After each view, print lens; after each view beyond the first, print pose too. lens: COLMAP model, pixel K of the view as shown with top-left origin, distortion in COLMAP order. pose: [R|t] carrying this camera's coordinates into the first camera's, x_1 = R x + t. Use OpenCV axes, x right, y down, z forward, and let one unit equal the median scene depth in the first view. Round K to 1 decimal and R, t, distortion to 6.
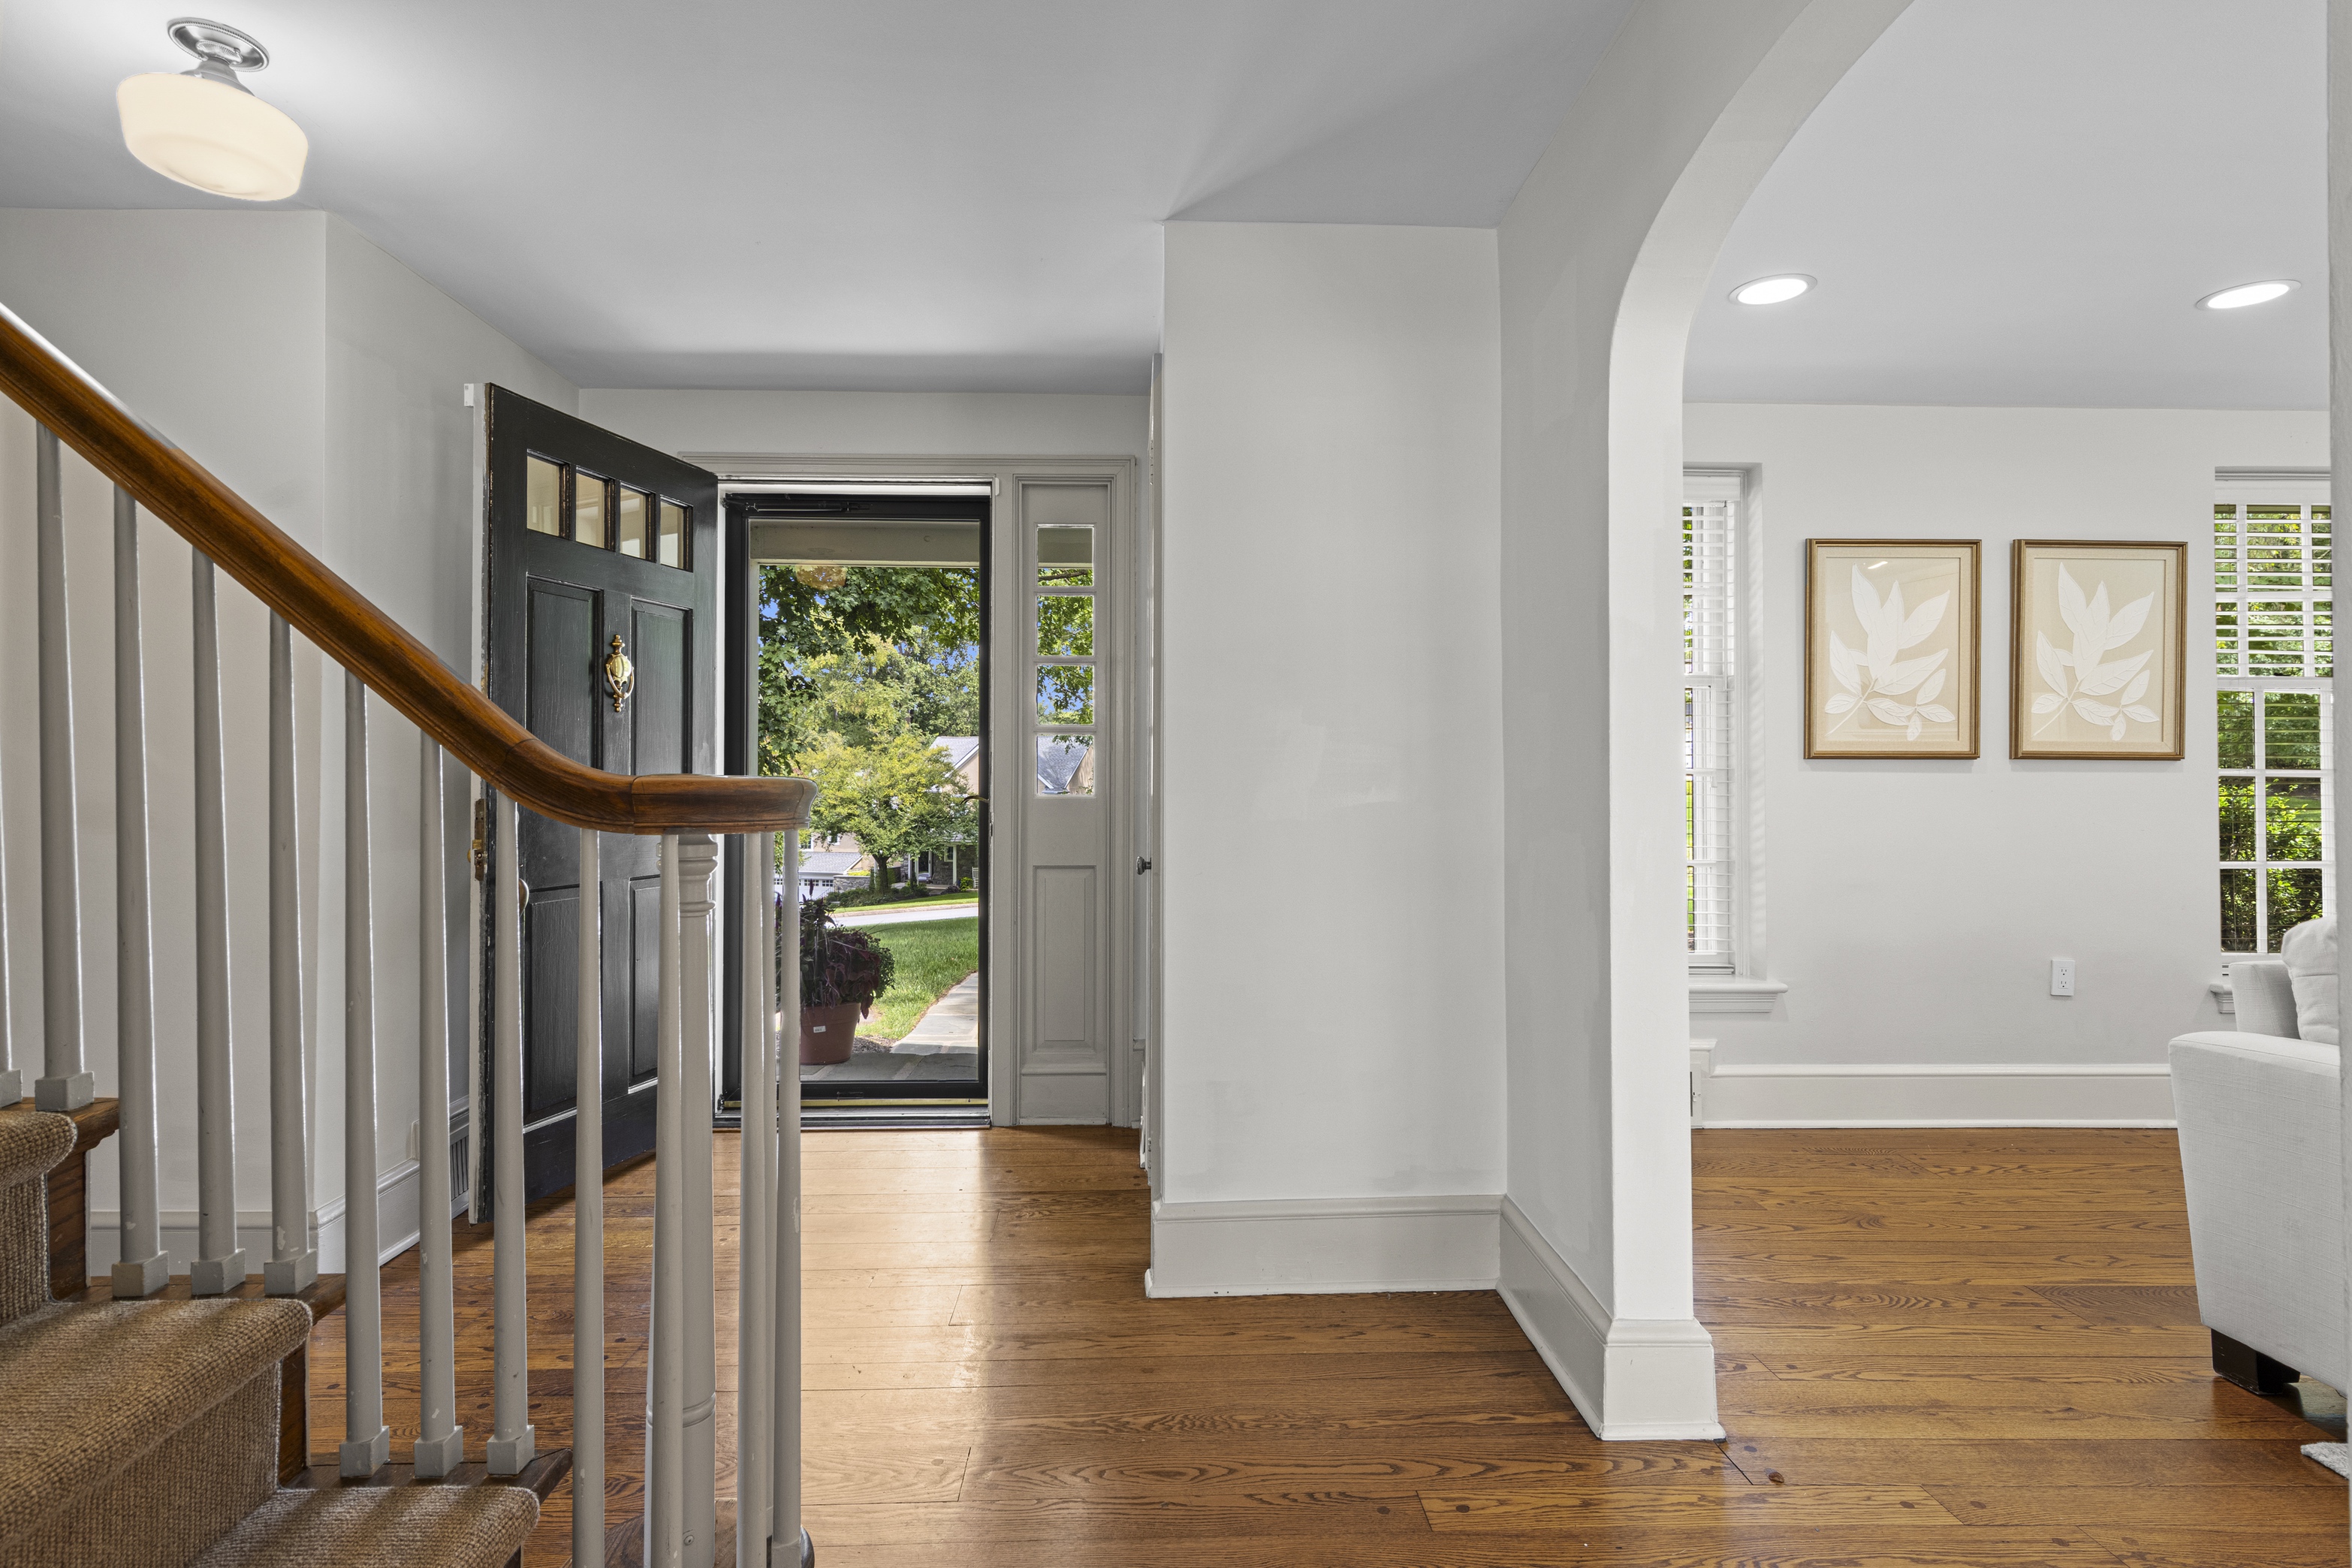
lens RADIAL K [[1206.2, 0, 1182.5], [0, 1206.2, 769.0], [0, 0, 1]] dist [0.013434, -0.002339]
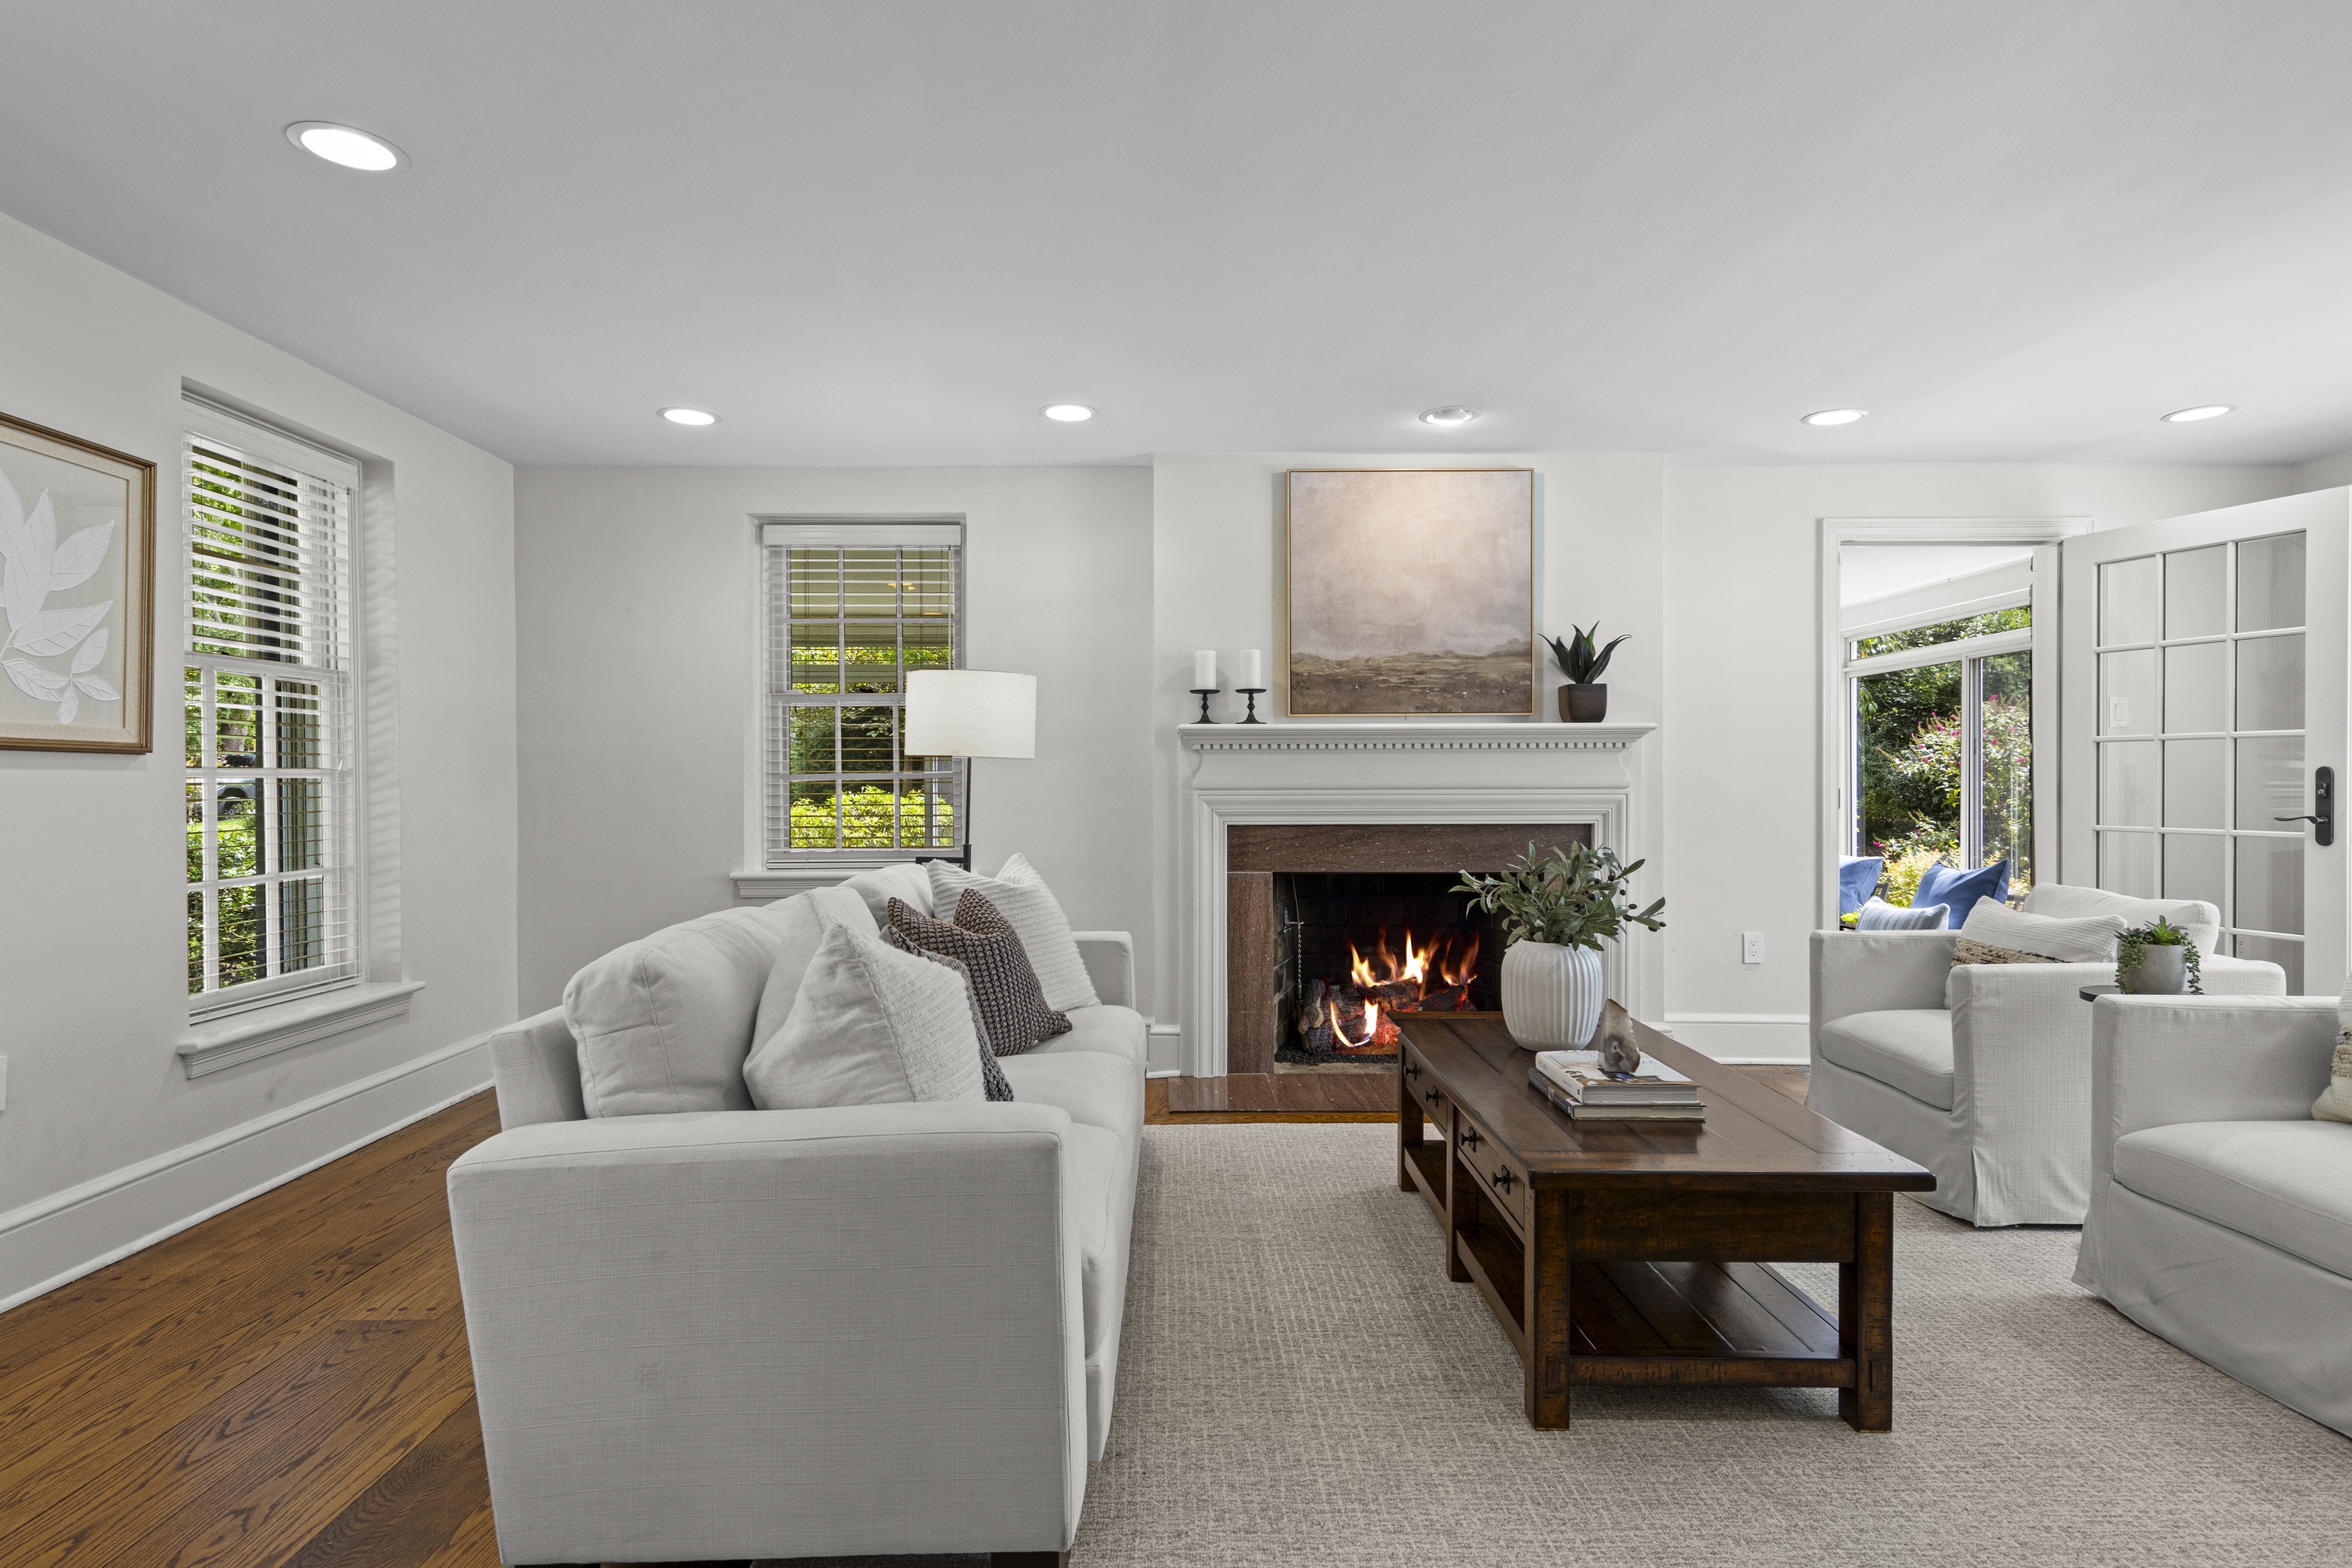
lens RADIAL K [[1206.2, 0, 1164.5], [0, 1206.2, 788.0], [0, 0, 1]] dist [0.013434, -0.002339]
pose [[0.031947, -0.008100, 0.999457, 0.095327], [-0.006990, 0.999941, 0.008328, 0.002858], [-0.999465, -0.007252, 0.031889, 0.354397]]
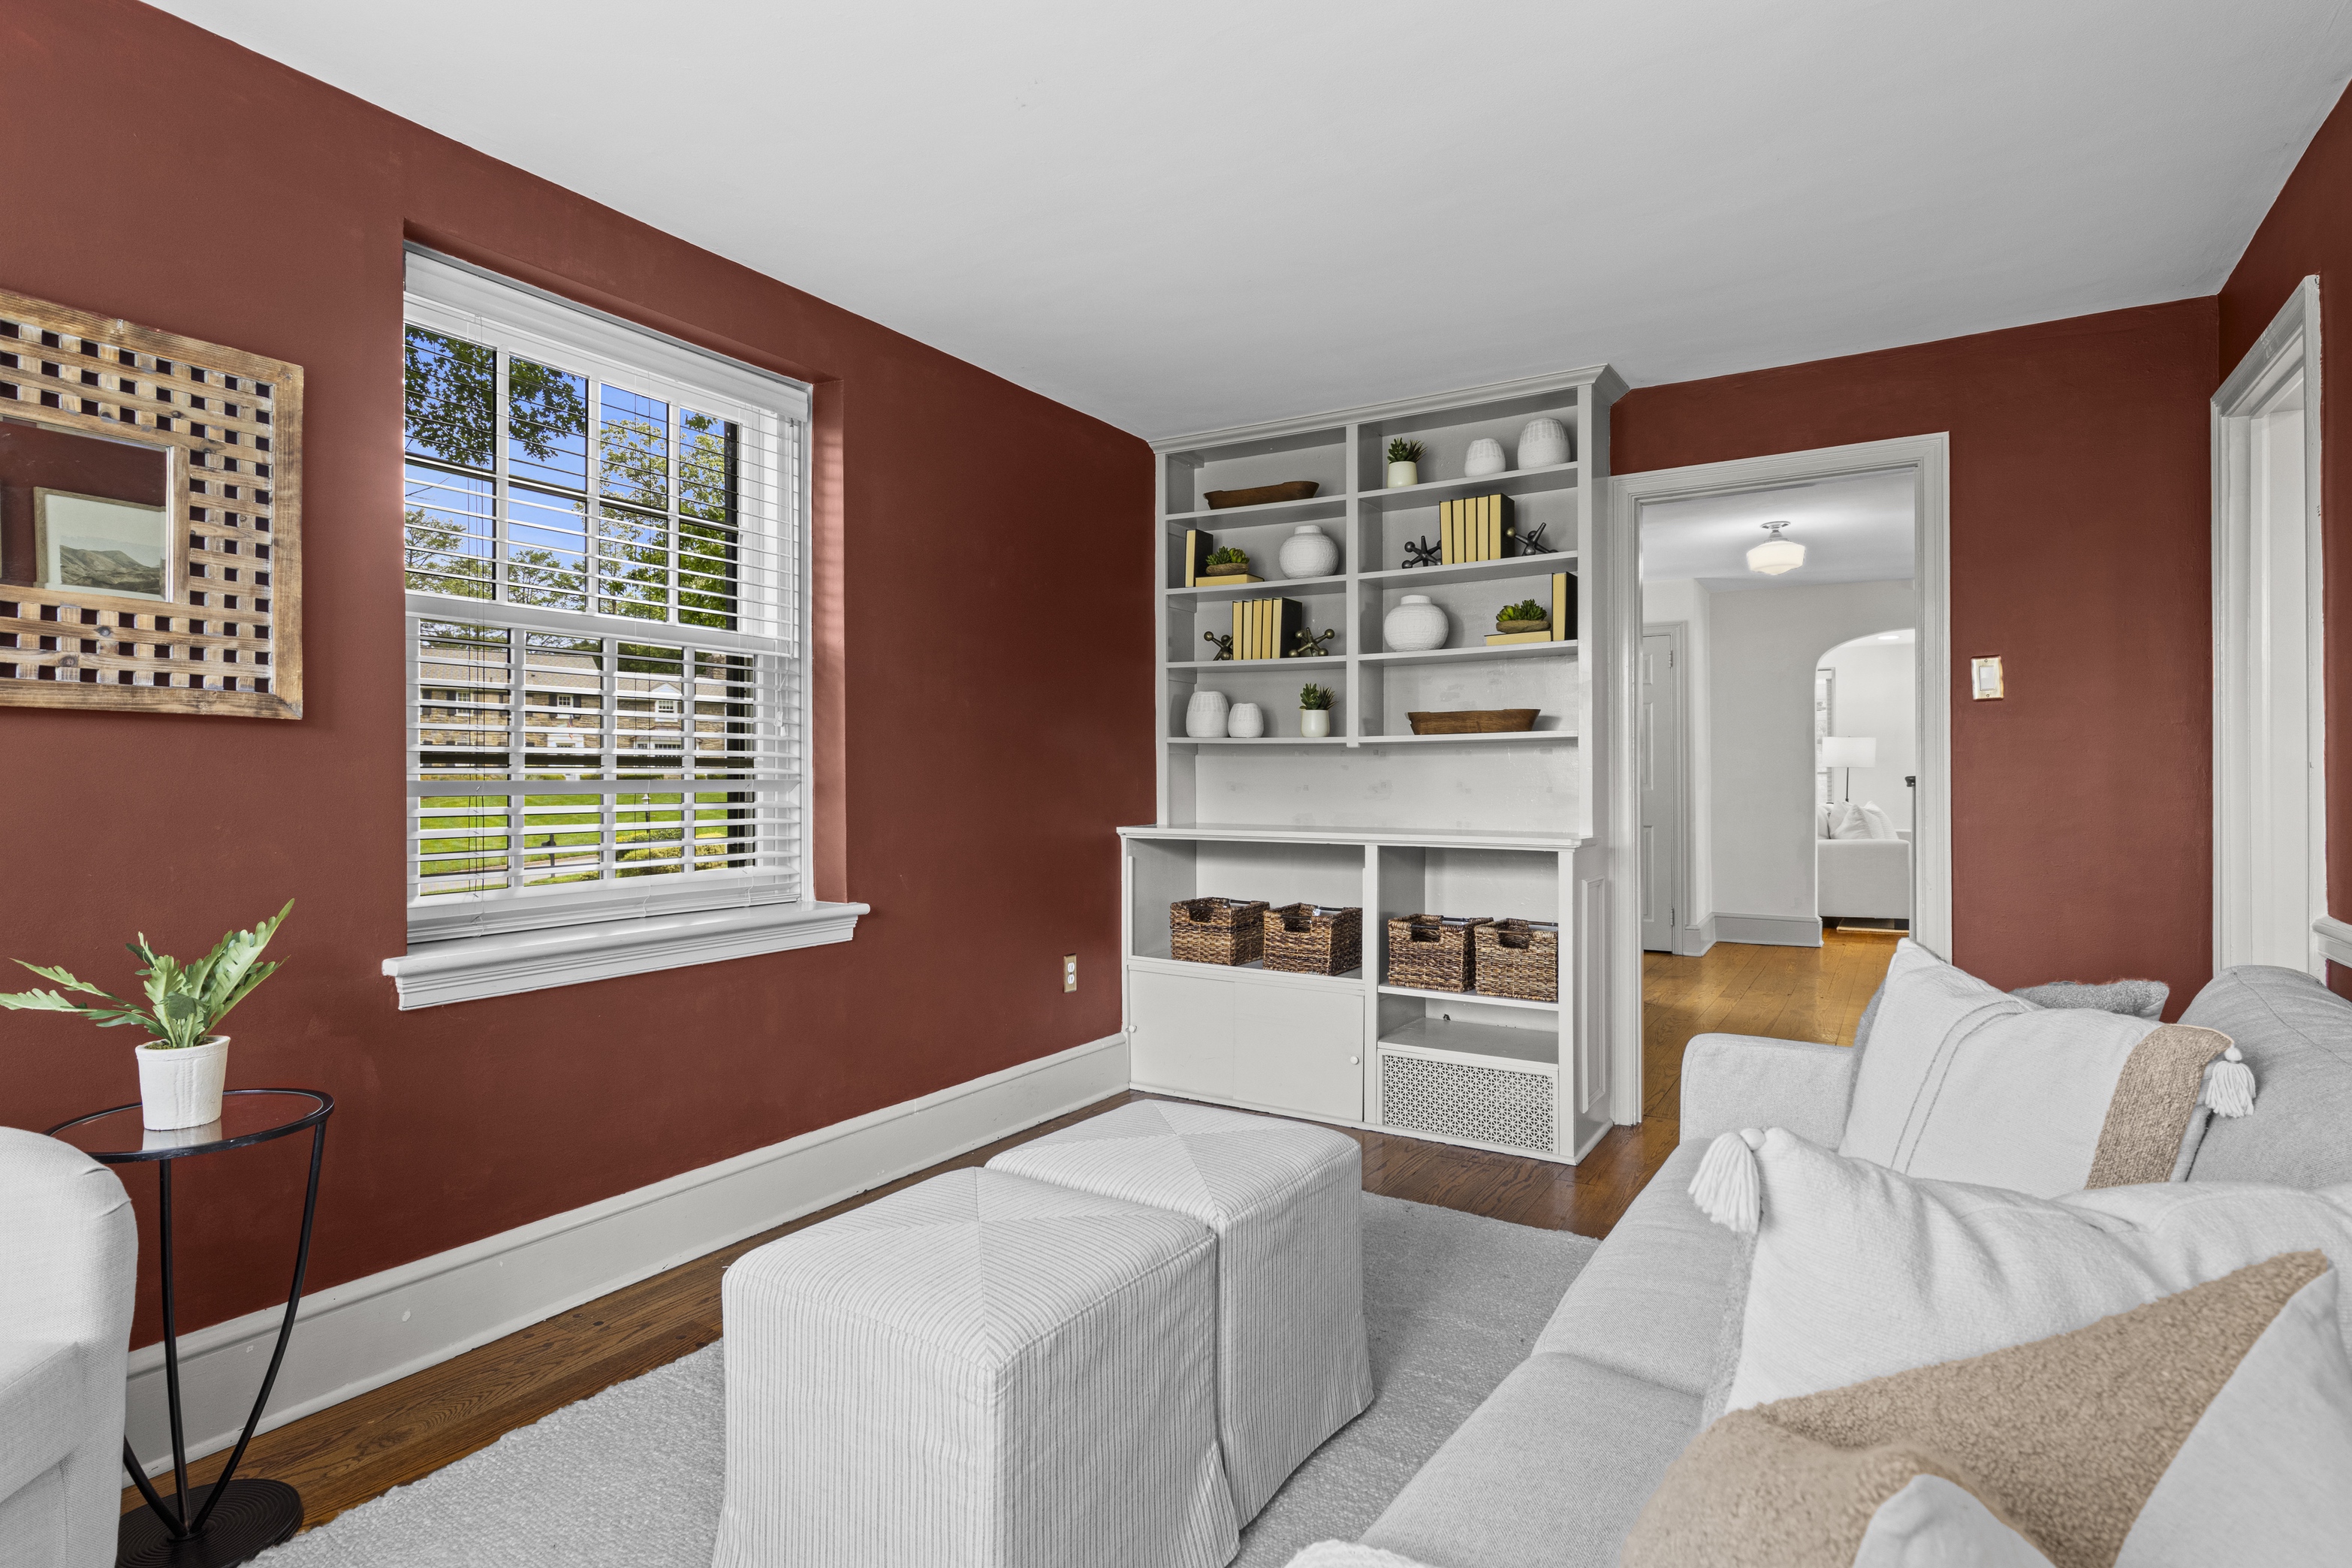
lens RADIAL K [[1206.2, 0, 1173.5], [0, 1206.2, 781.0], [0, 0, 1]] dist [0.013434, -0.002339]
pose [[0.558742, -0.006263, 0.829318, -2.035832], [-0.003757, 0.999942, 0.010083, -0.004308], [-0.829333, -0.008750, 0.558686, 0.283085]]
